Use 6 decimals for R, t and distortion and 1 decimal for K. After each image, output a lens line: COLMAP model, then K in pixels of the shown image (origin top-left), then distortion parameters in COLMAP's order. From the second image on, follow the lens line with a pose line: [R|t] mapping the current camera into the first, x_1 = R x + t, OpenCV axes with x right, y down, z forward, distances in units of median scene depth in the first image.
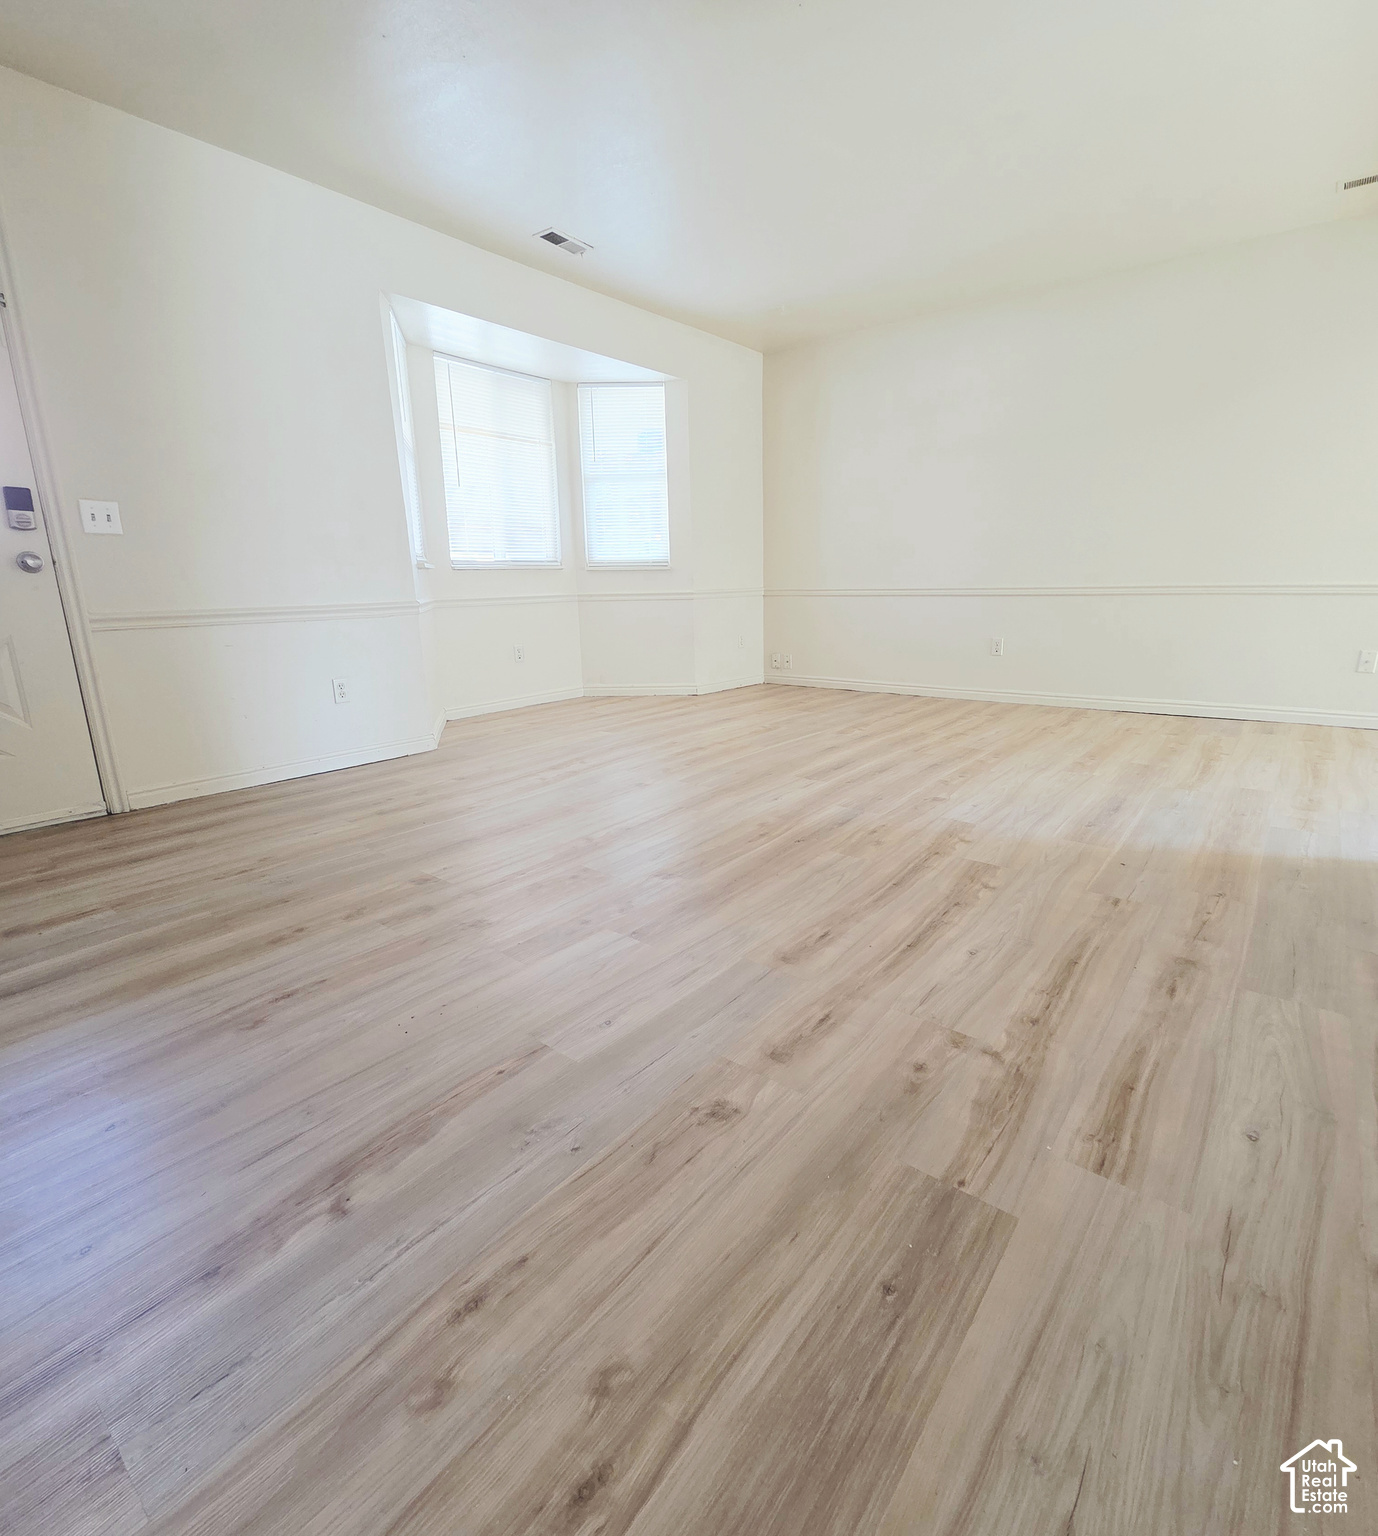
lens RADIAL K [[756.5, 0, 692.5], [0, 756.5, 768.5], [0, 0, 1]] dist [0.003382, 0.000132]
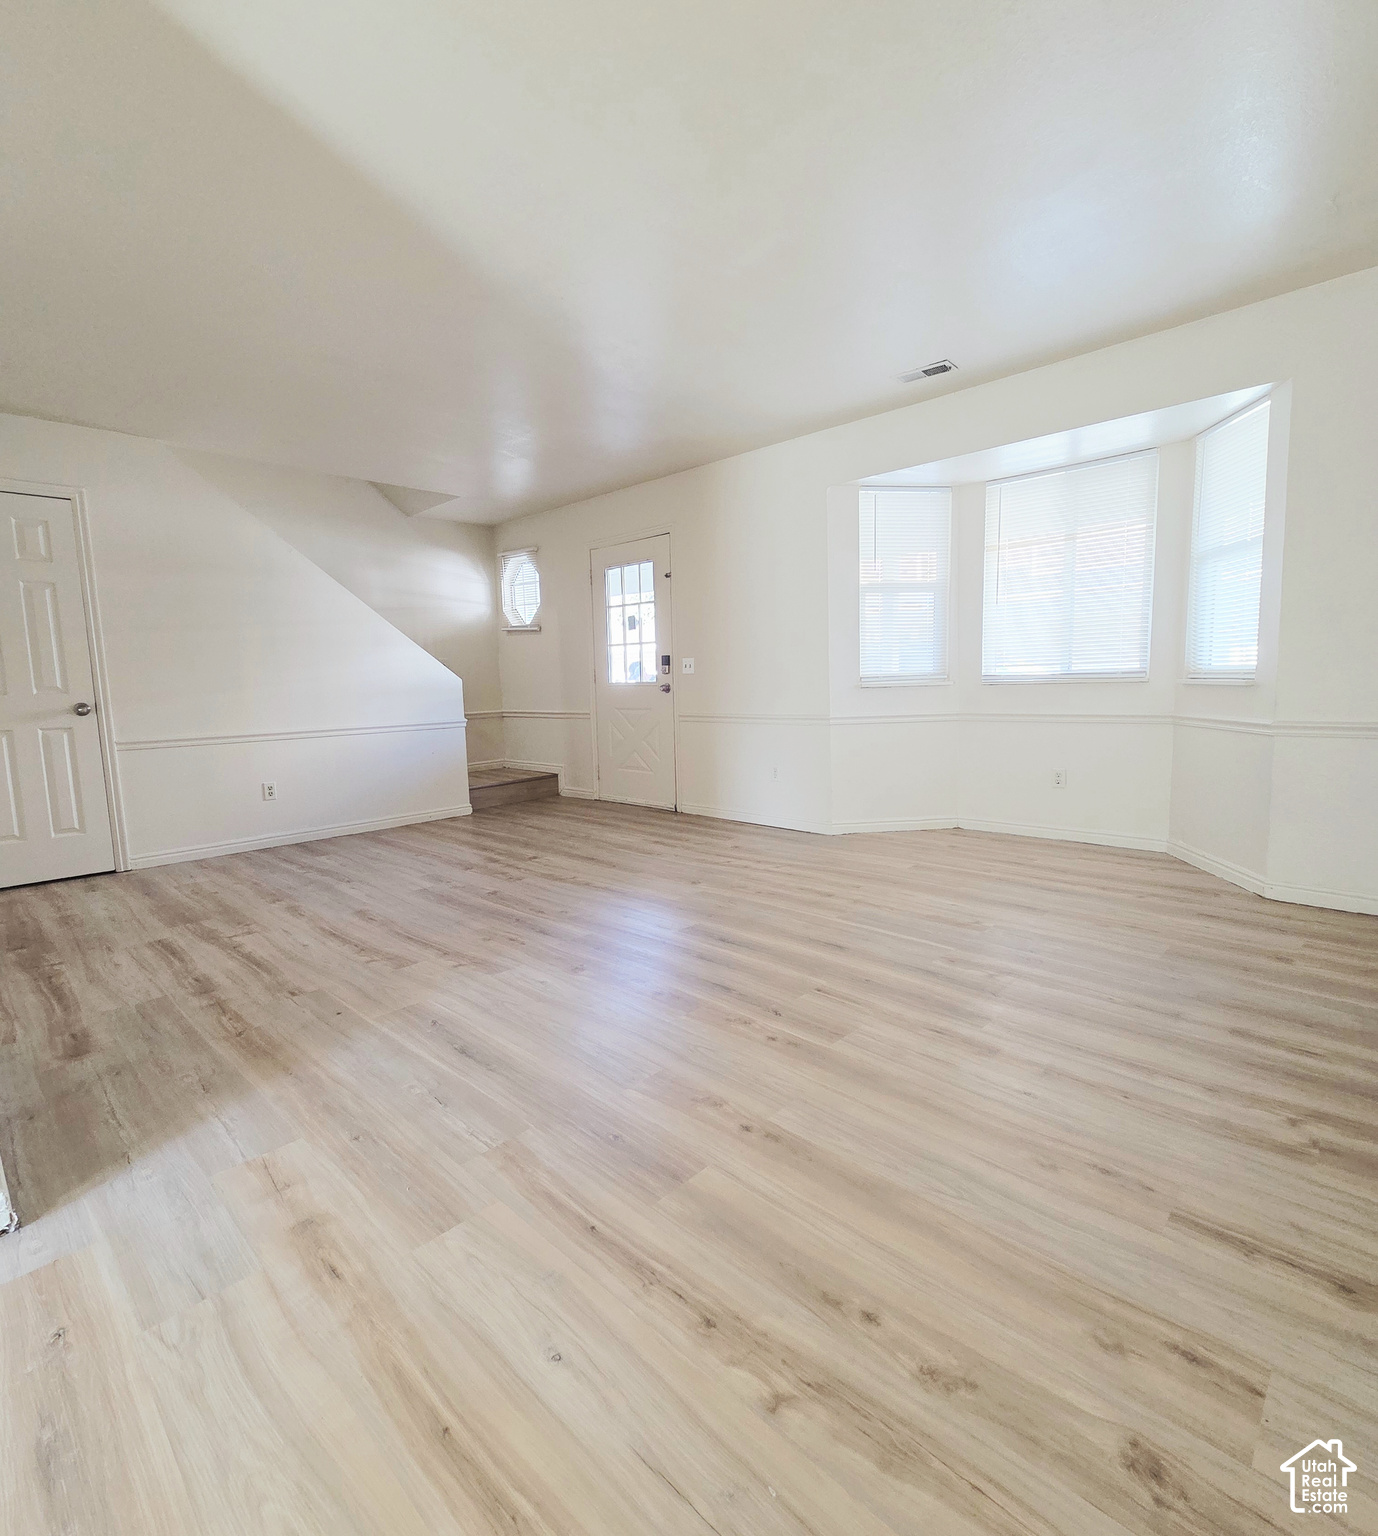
lens RADIAL K [[756.5, 0, 692.5], [0, 756.5, 768.5], [0, 0, 1]] dist [0.003382, 0.000132]
pose [[-0.090348, 0.134312, -0.986812, 1.655499], [-0.218211, 0.964117, 0.151201, -0.504785], [0.971710, 0.228994, -0.057797, 1.601830]]
